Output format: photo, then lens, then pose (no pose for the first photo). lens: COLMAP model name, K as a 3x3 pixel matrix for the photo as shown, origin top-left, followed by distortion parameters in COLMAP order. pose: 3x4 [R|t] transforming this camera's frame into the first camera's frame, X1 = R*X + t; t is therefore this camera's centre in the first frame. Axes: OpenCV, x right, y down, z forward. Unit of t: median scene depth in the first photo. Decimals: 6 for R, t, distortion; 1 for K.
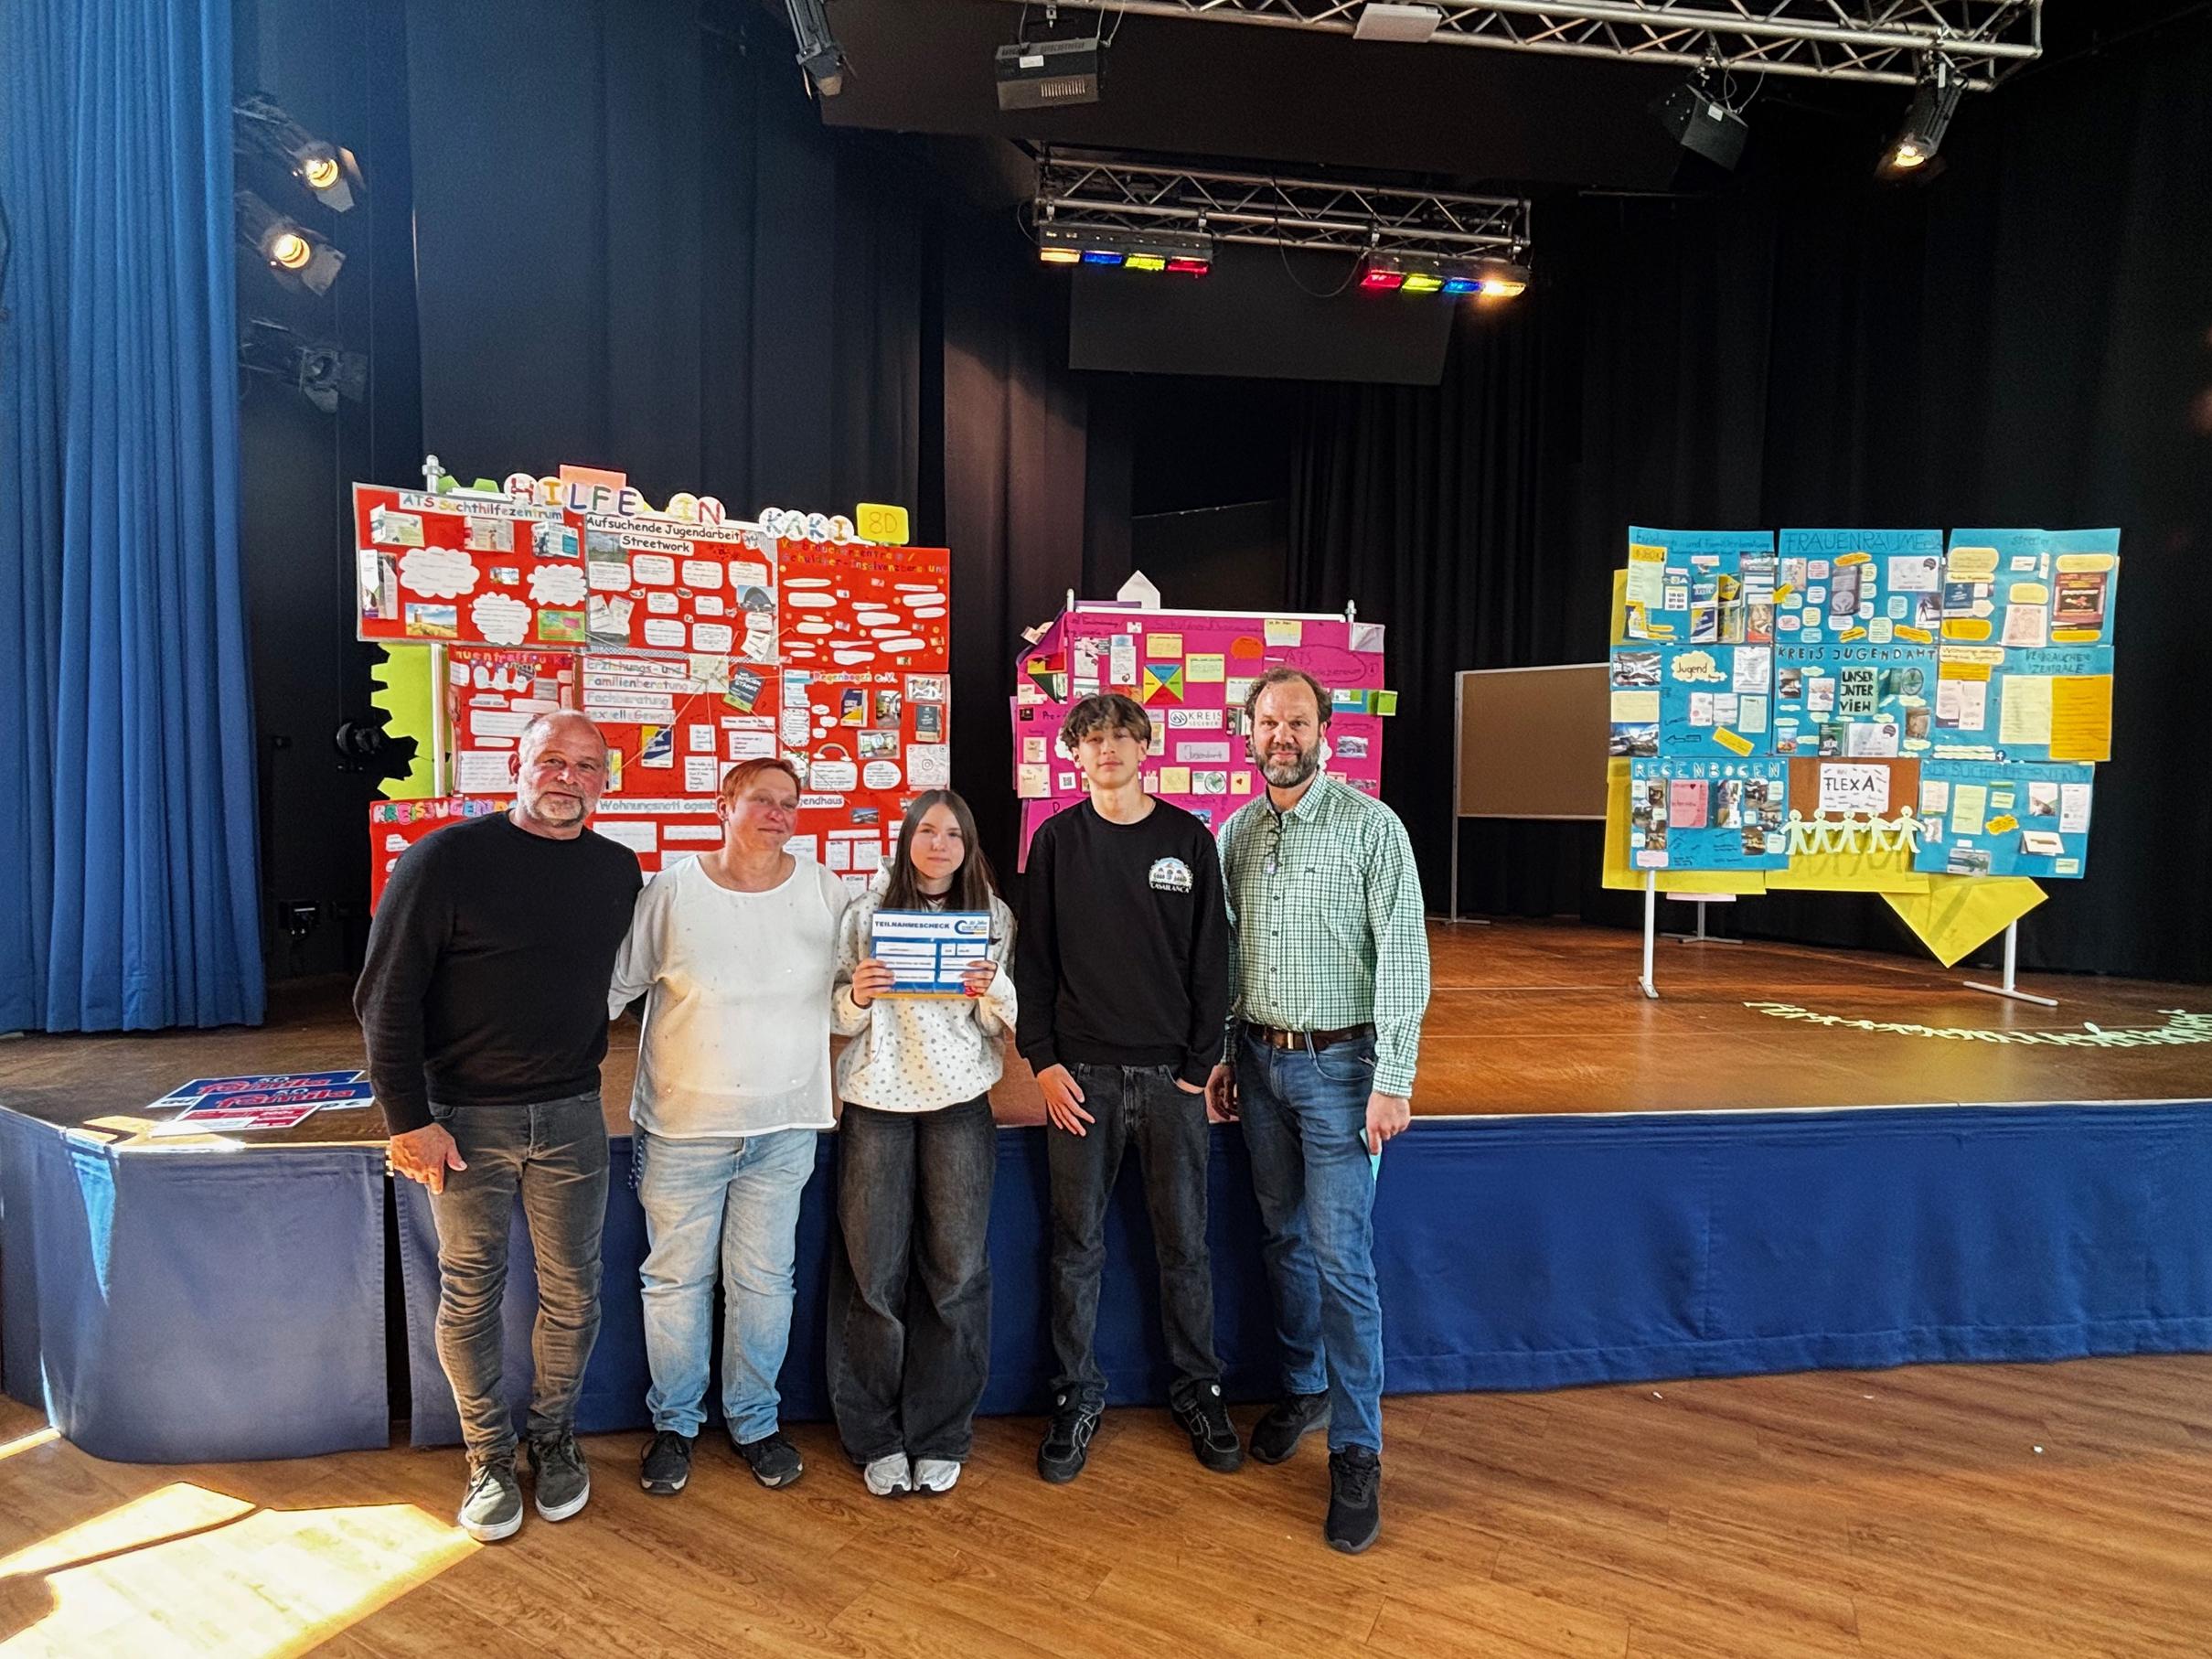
lens RADIAL K [[1133.0, 0, 1104.2], [0, 1133.0, 831.8], [0, 0, 1]] dist [0.004704, -0.004822]
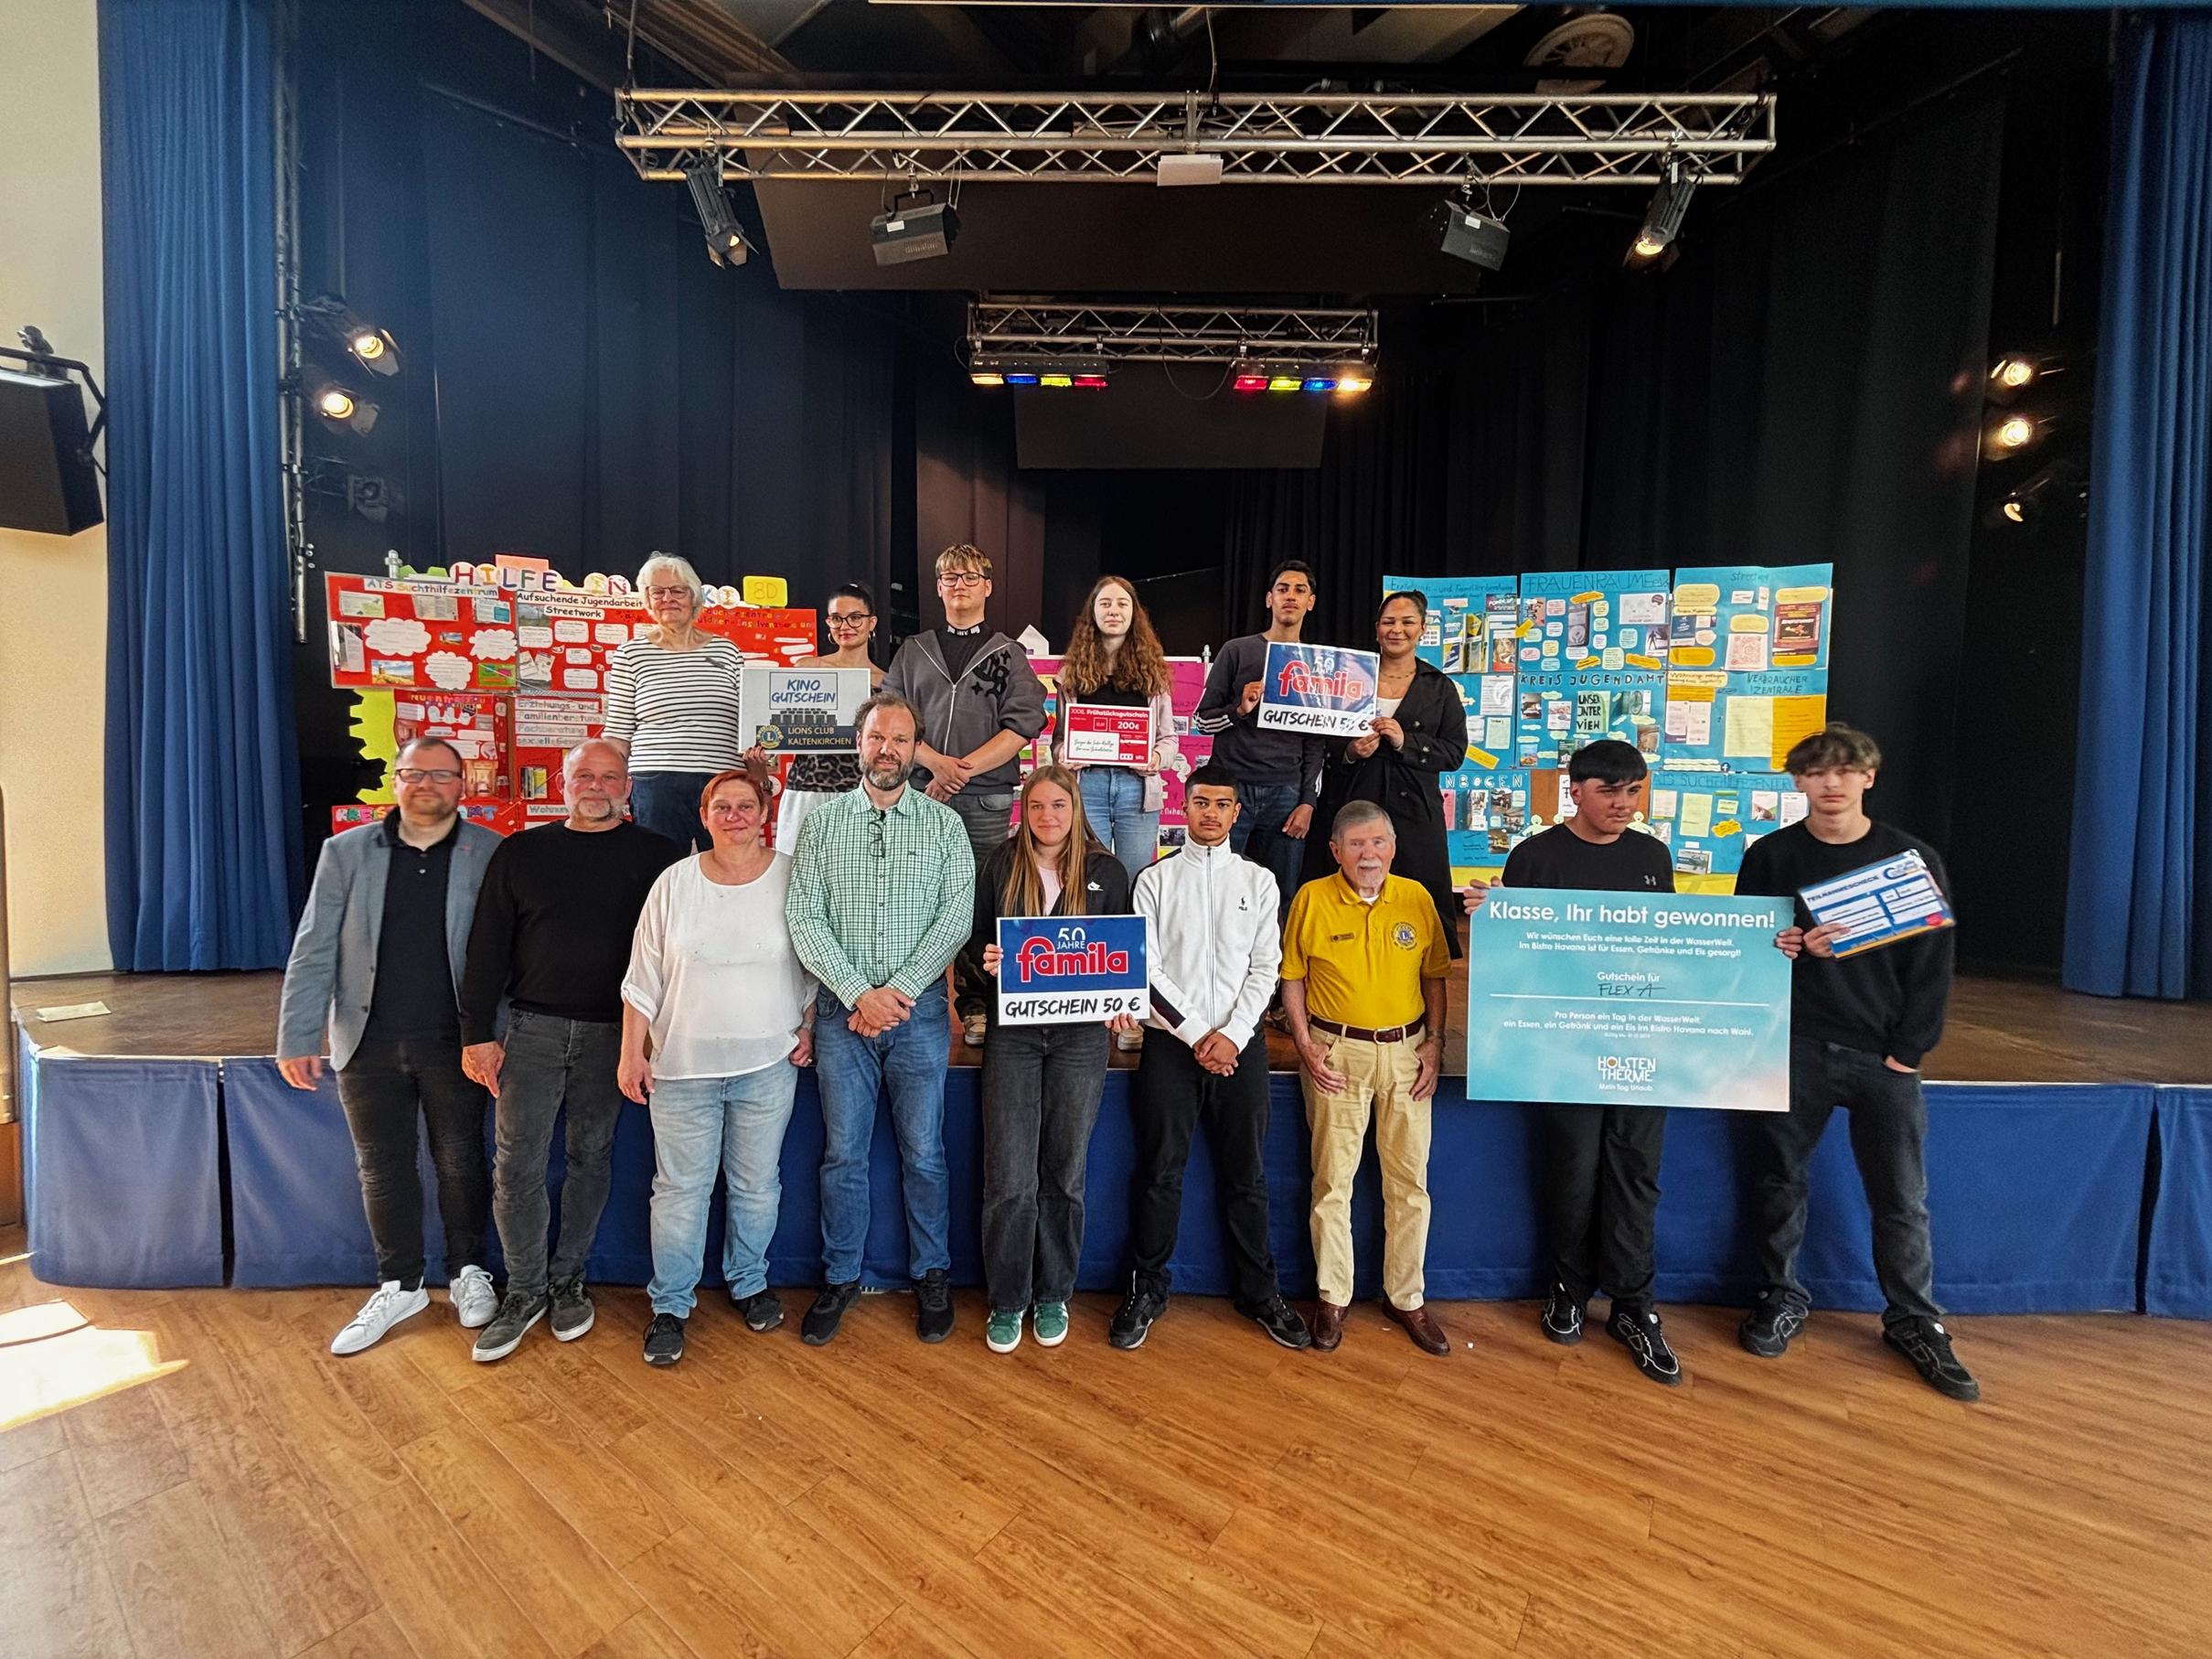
lens RADIAL K [[885.6, 0, 1102.5], [0, 885.6, 830.0], [0, 0, 1]] dist [-0.003770, 0.001761]
pose [[0.991969, 0.003641, -0.126429, 0.288518], [-0.004366, 0.999976, -0.005459, 0.002633], [0.126406, 0.005967, 0.991961, 0.048429]]
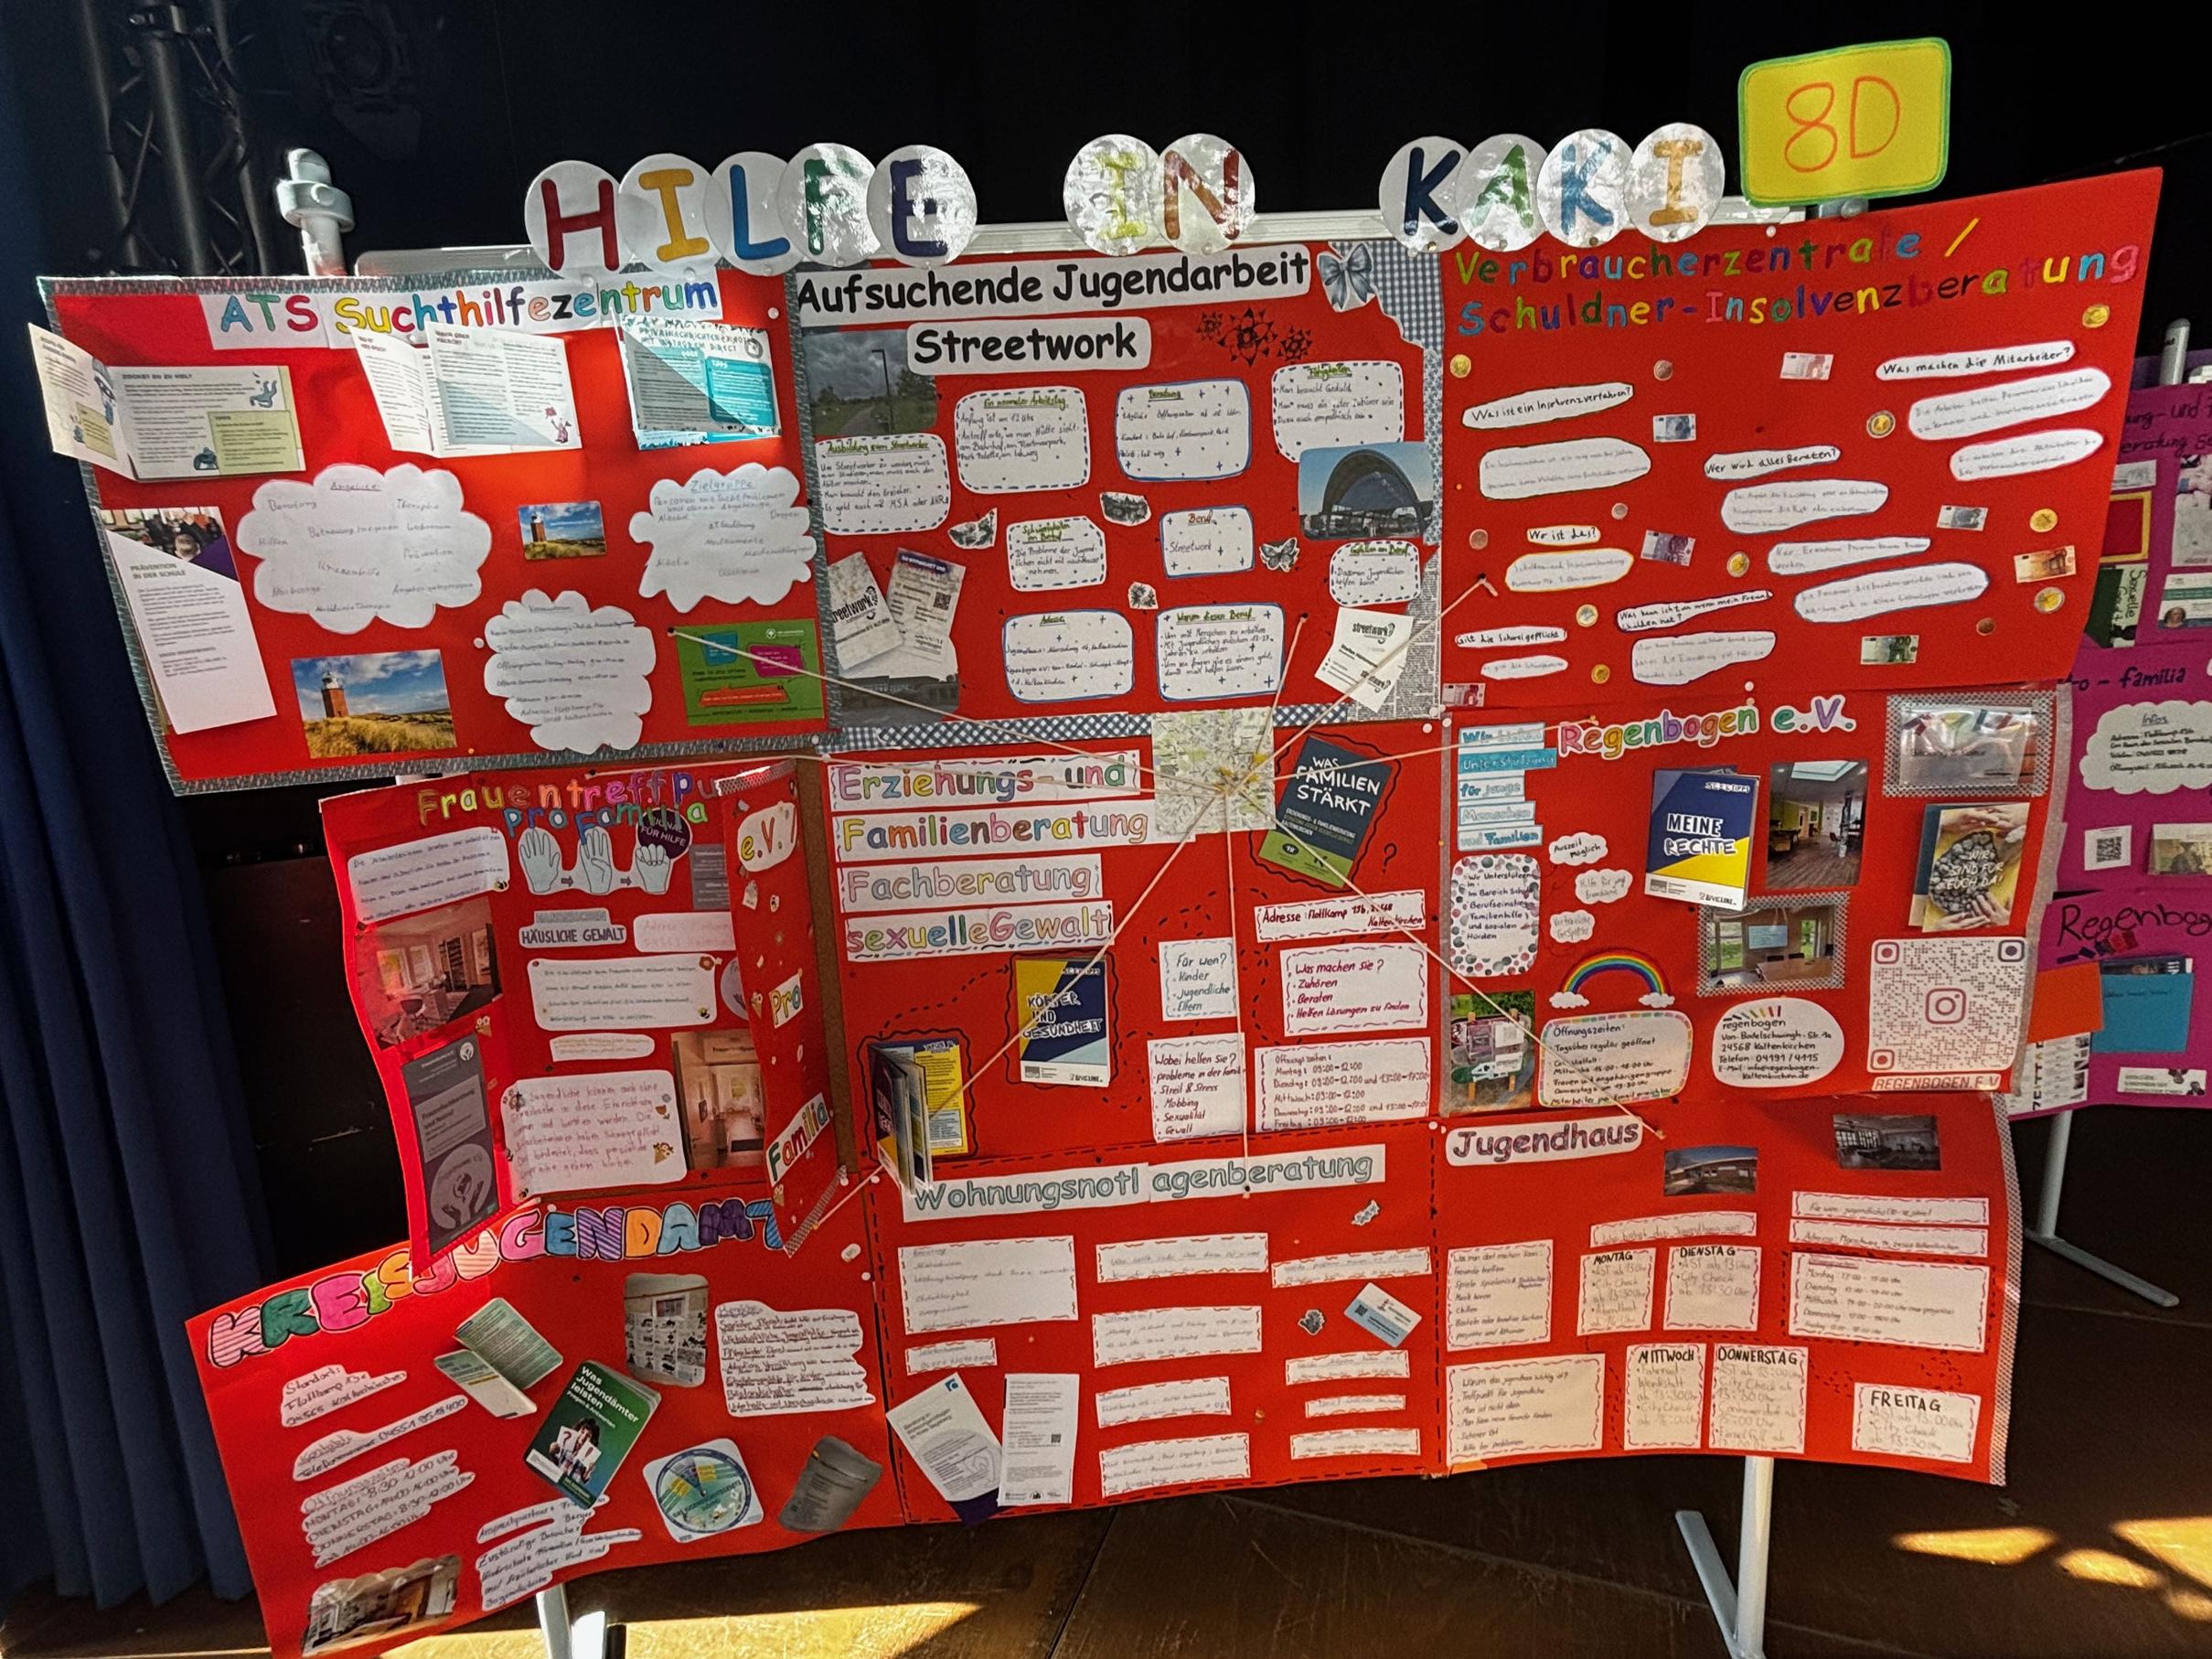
lens RADIAL K [[1070.4, 0, 1090.5], [0, 1070.4, 810.8], [0, 0, 1]] dist [0.004490, -0.002532]
pose [[0.882807, 0.027460, -0.468933, -0.209584], [0.039555, 0.990399, 0.132460, -0.144021], [0.468068, -0.135485, 0.873245, 0.630799]]
